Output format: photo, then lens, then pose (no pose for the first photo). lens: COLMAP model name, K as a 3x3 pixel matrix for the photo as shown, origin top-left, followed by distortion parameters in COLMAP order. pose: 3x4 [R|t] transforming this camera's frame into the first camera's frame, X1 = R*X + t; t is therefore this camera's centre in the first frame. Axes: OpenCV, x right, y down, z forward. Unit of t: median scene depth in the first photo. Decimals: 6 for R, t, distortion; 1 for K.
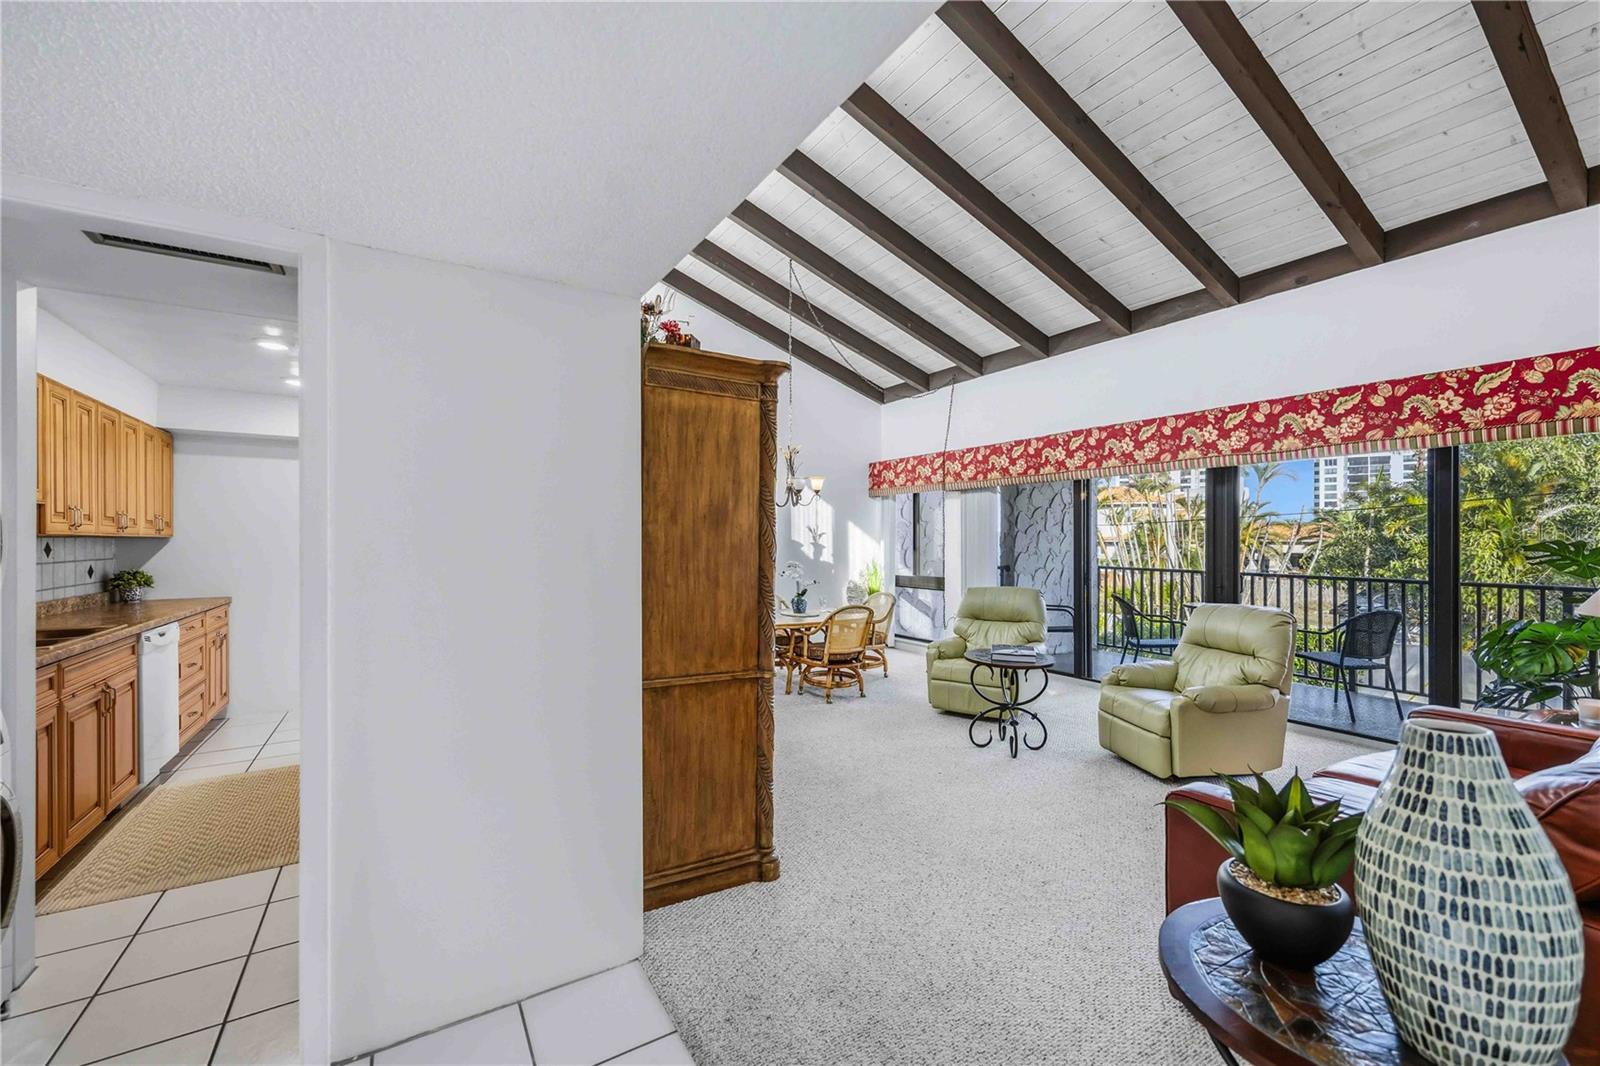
lens RADIAL K [[661.1, 0, 798.0], [0, 661.1, 539.6], [0, 0, 1]] dist [0.004184, 0.000188]
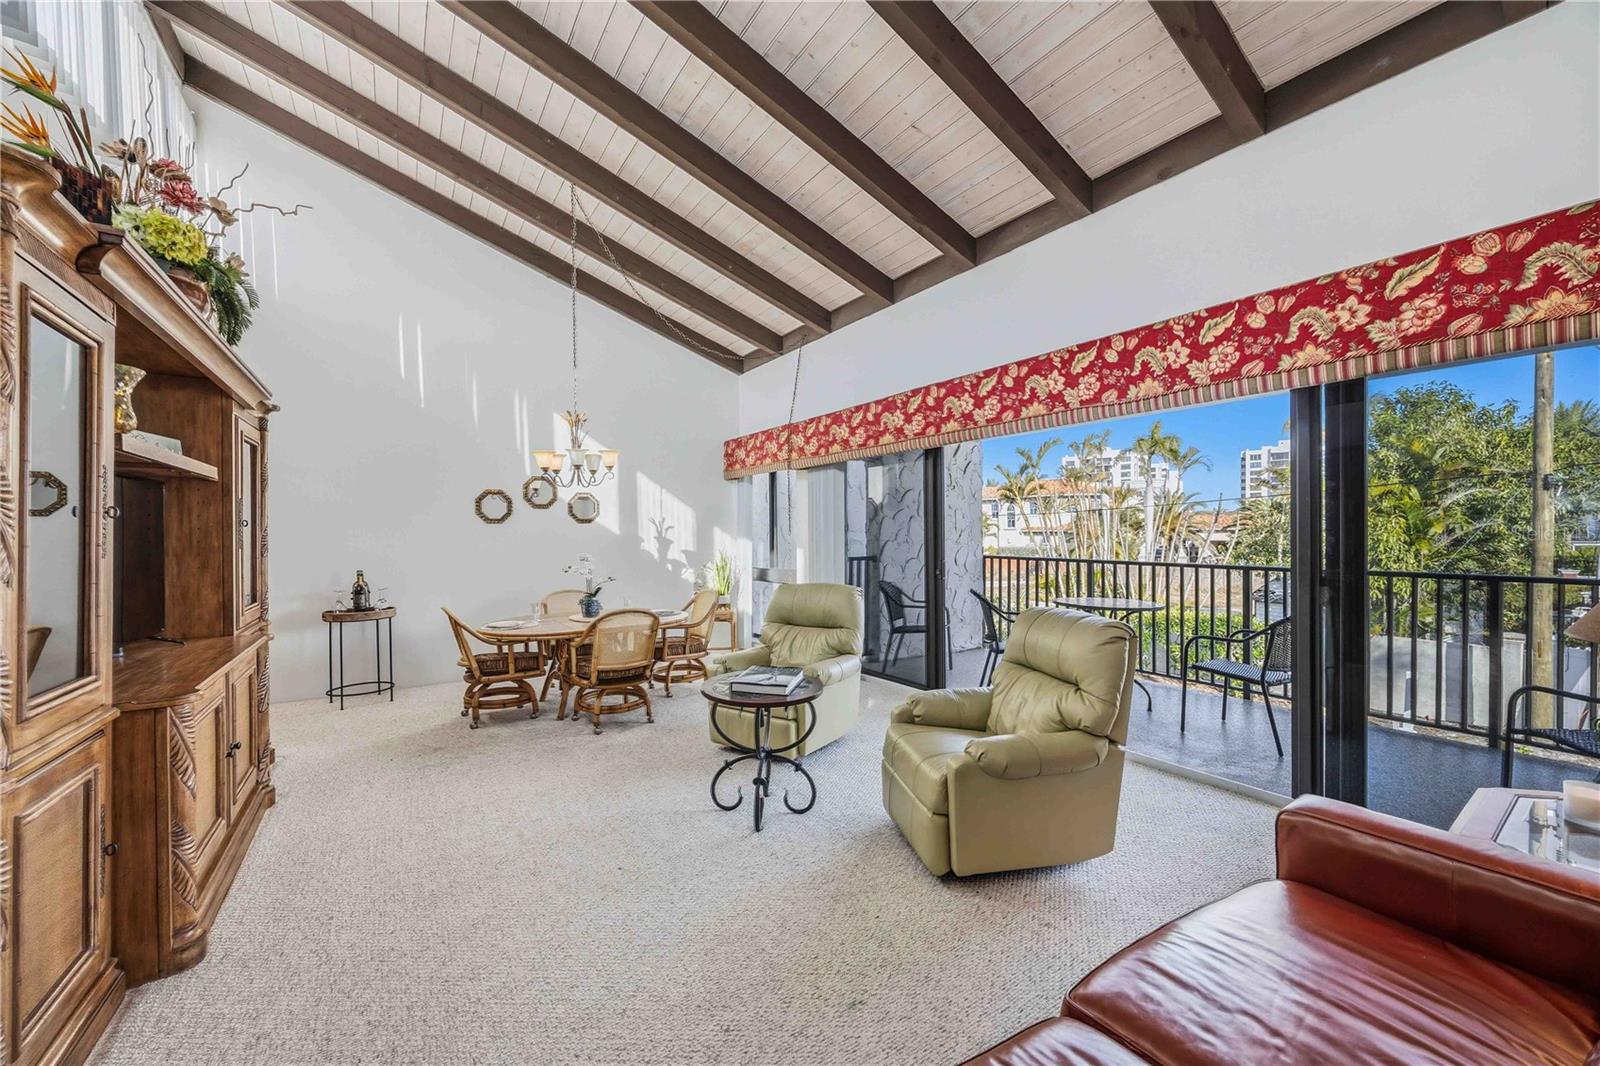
lens RADIAL K [[626.1, 0, 788.7], [0, 626.1, 536.8], [0, 0, 1]] dist [-0.002024, -0.000084]
pose [[0.999319, -0.008965, 0.035794, 0.315512], [0.008707, 0.999935, 0.007348, 0.012368], [-0.035858, -0.007031, 0.999332, 0.315187]]
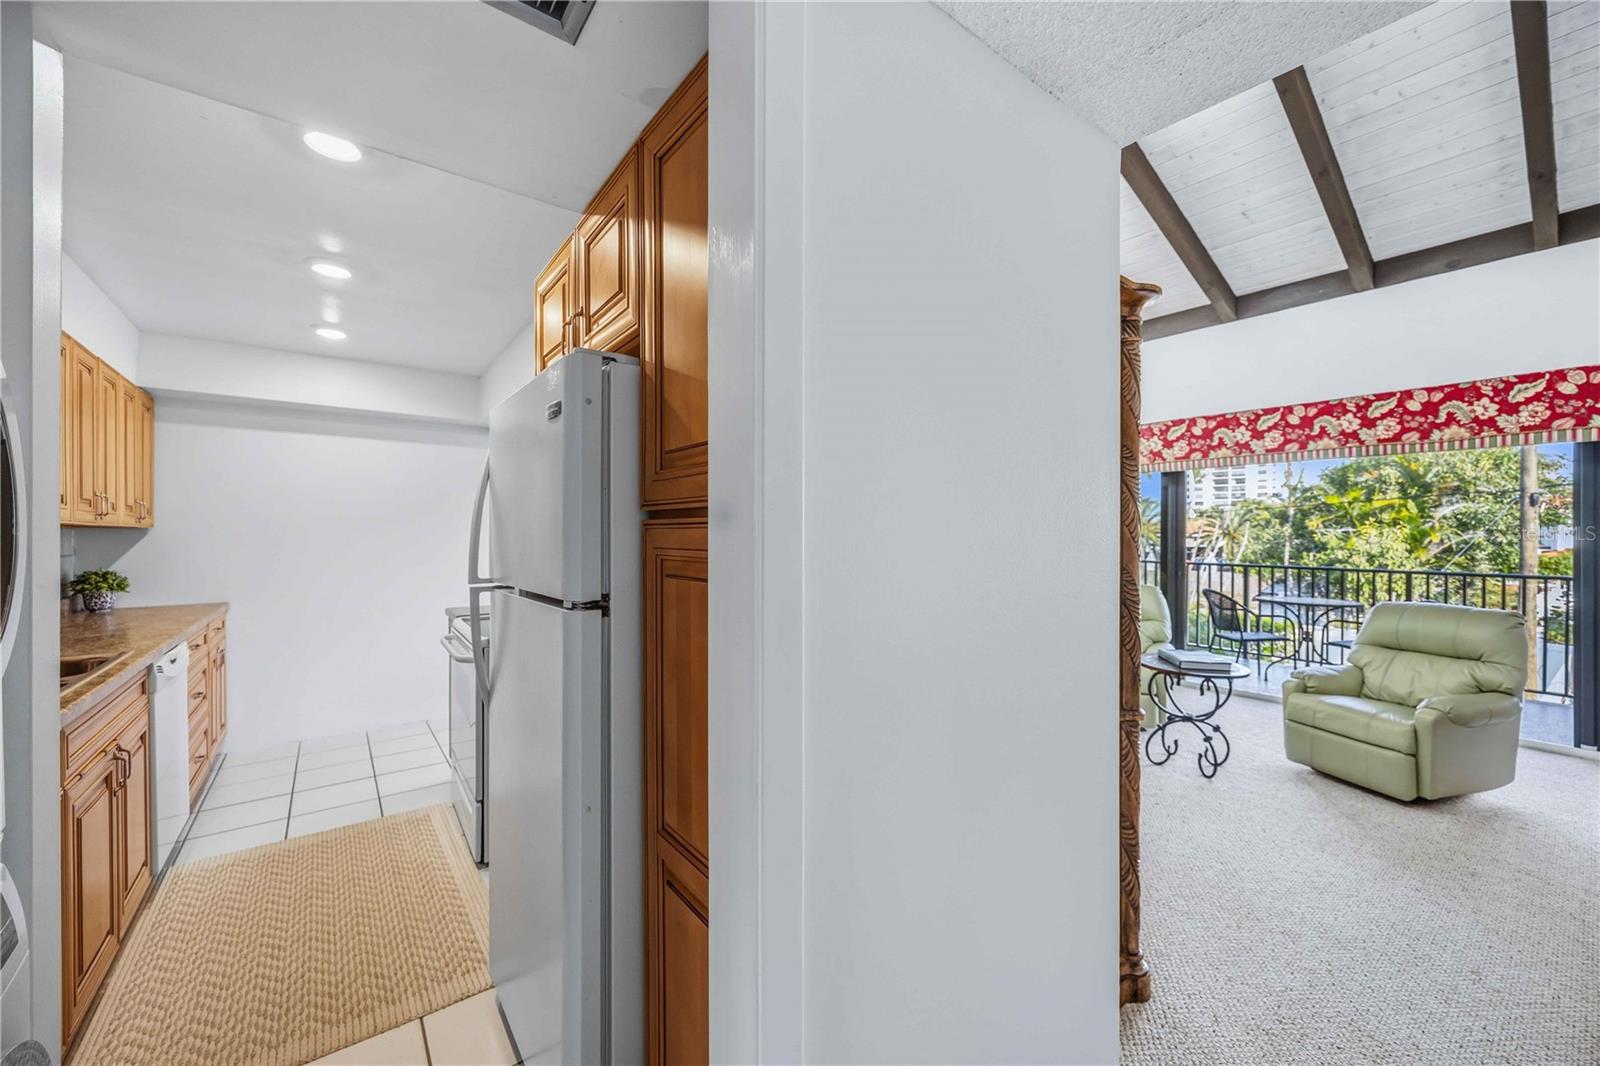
lens RADIAL K [[626.1, 0, 793.3], [0, 626.1, 533.4], [0, 0, 1]] dist [-0.002024, -0.000084]
pose [[0.994268, 0.002203, 0.106893, -0.299632], [-0.002202, 0.999998, -0.000129, 0.001755], [-0.106893, -0.000107, 0.994271, 0.207804]]
